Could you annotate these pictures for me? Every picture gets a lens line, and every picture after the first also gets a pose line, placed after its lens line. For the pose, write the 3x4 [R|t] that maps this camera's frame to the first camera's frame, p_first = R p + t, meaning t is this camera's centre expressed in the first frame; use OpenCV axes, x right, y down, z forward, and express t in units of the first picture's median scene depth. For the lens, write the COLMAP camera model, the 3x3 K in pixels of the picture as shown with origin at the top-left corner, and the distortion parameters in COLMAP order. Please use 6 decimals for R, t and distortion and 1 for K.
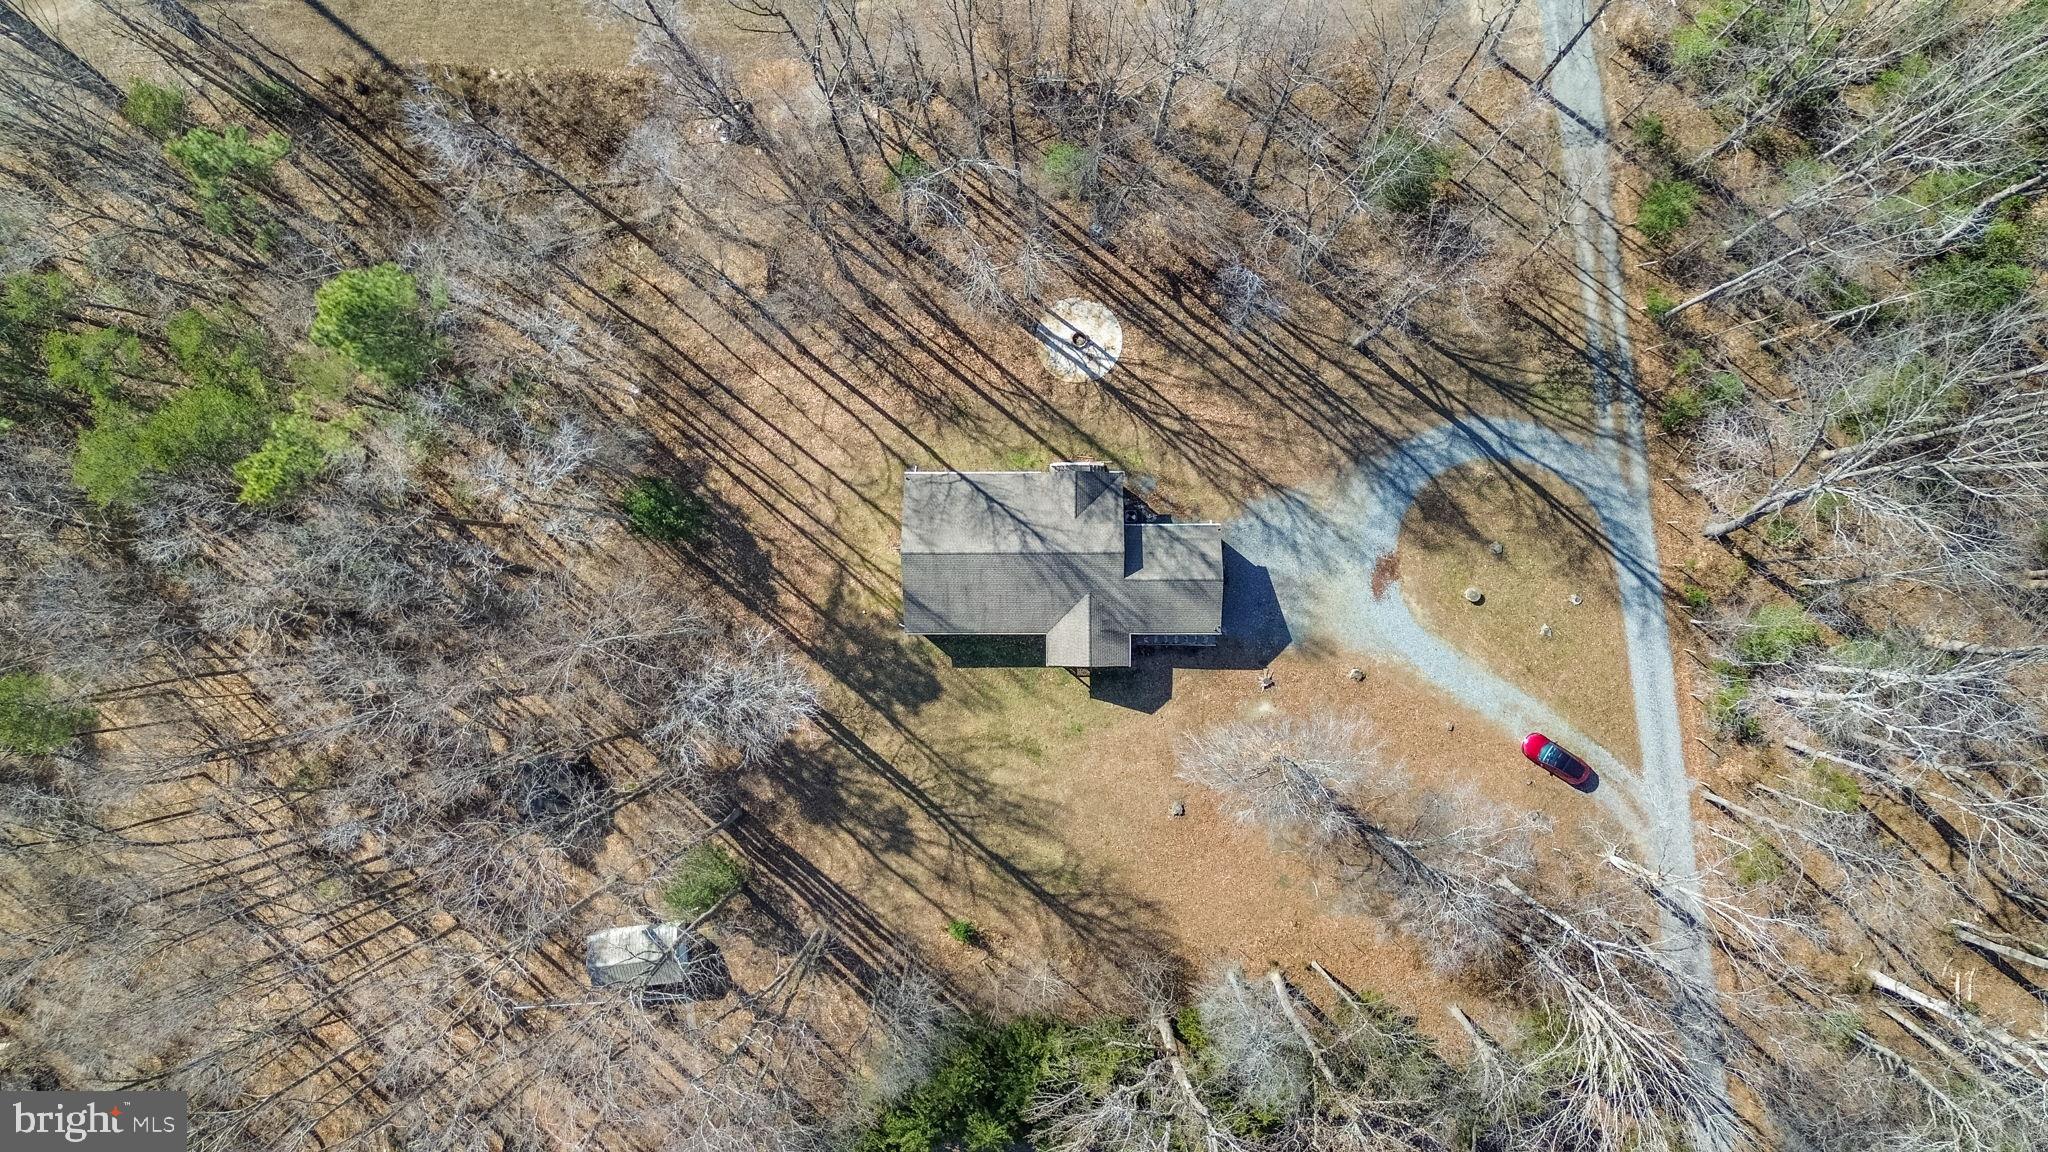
lens RADIAL K [[1455.3, 0, 1024.0], [0, 1455.3, 576.0], [0, 0, 1]] dist [0.049589, -0.000455]
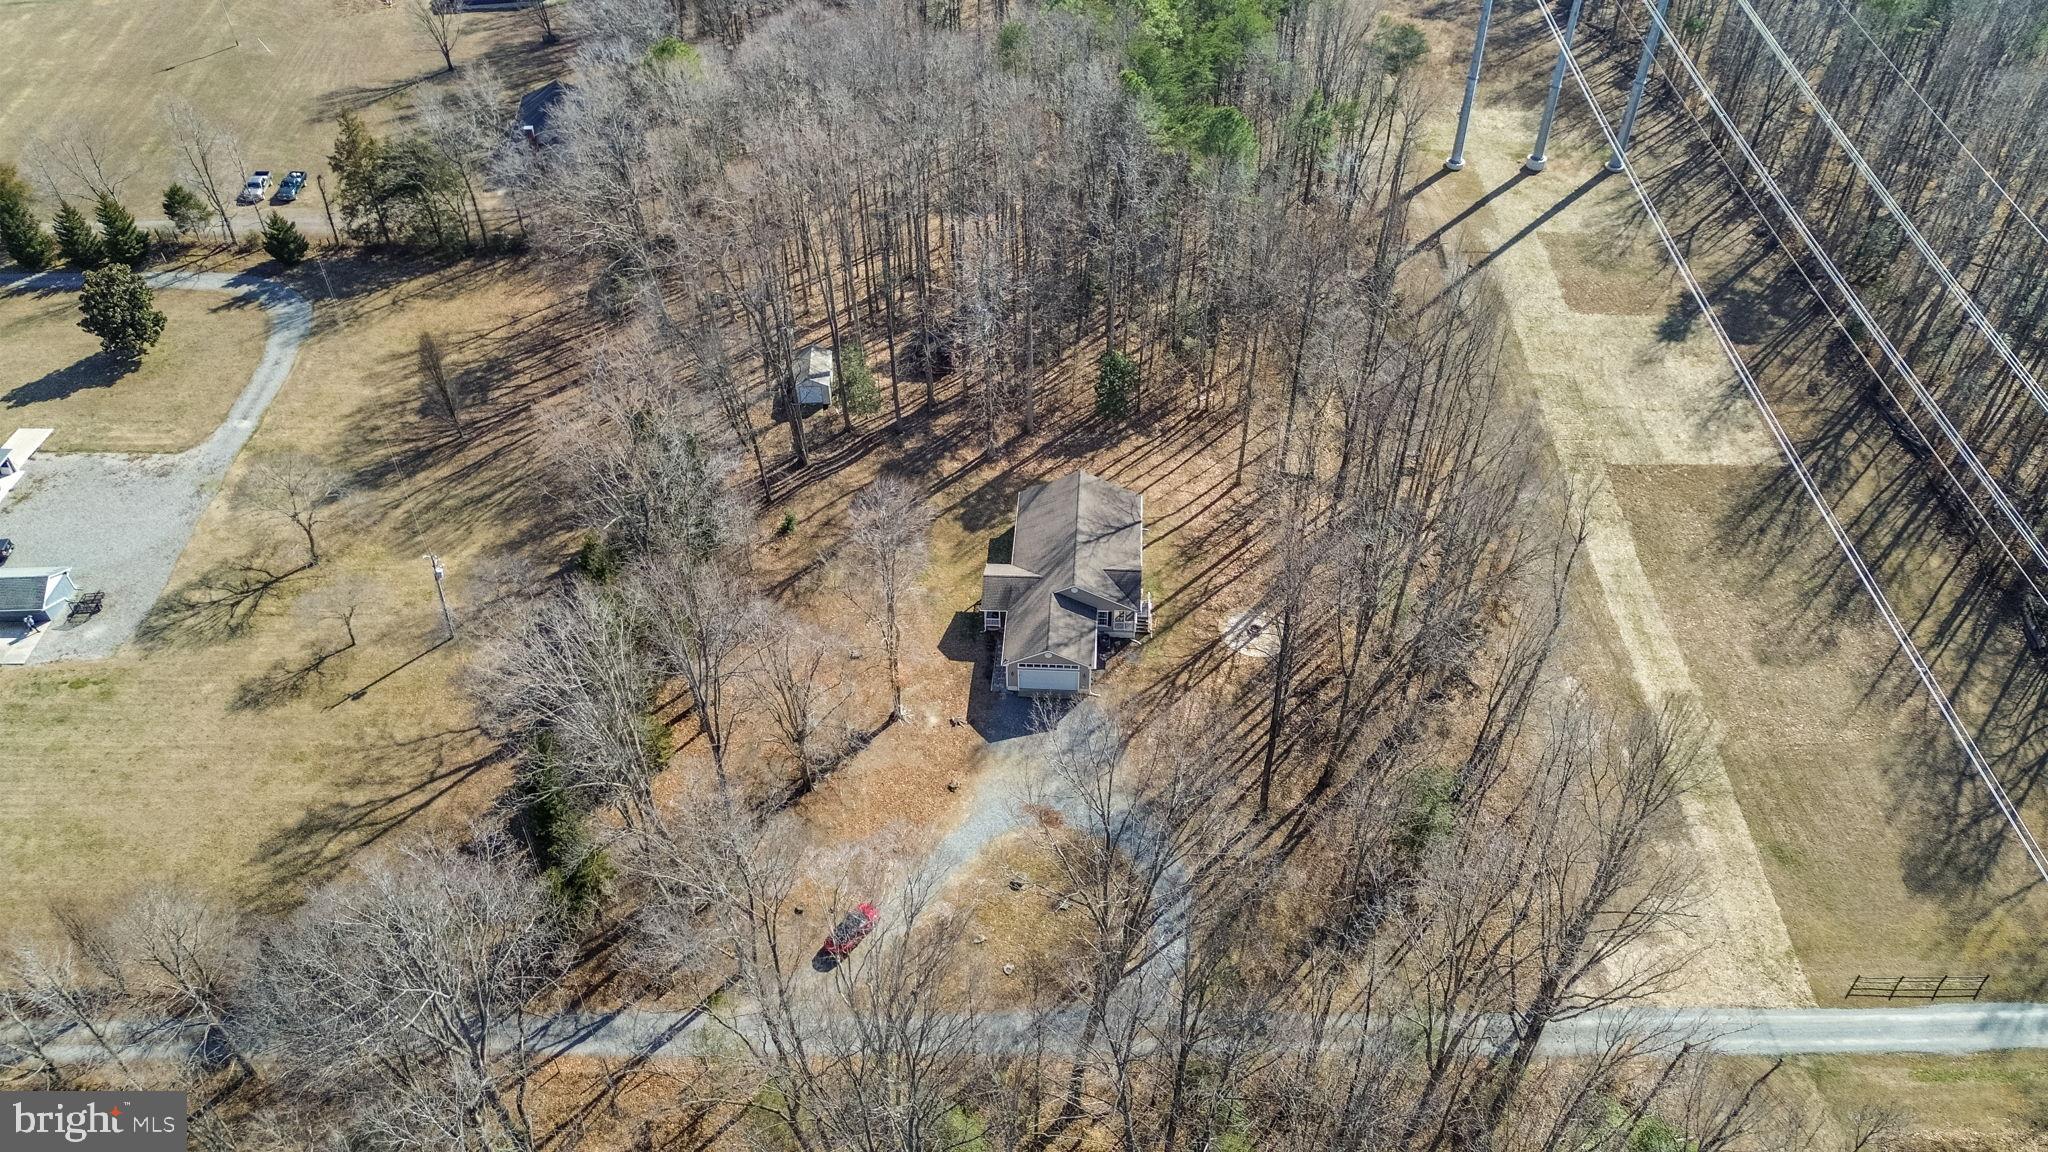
lens RADIAL K [[1455.3, 0, 1024.0], [0, 1455.3, 576.0], [0, 0, 1]] dist [0.049589, -0.000455]
pose [[-0.060894, 0.716498, -0.694926, 0.856014], [-0.997317, -0.015333, 0.071583, -0.059511], [0.040634, 0.697420, 0.715509, 0.102640]]
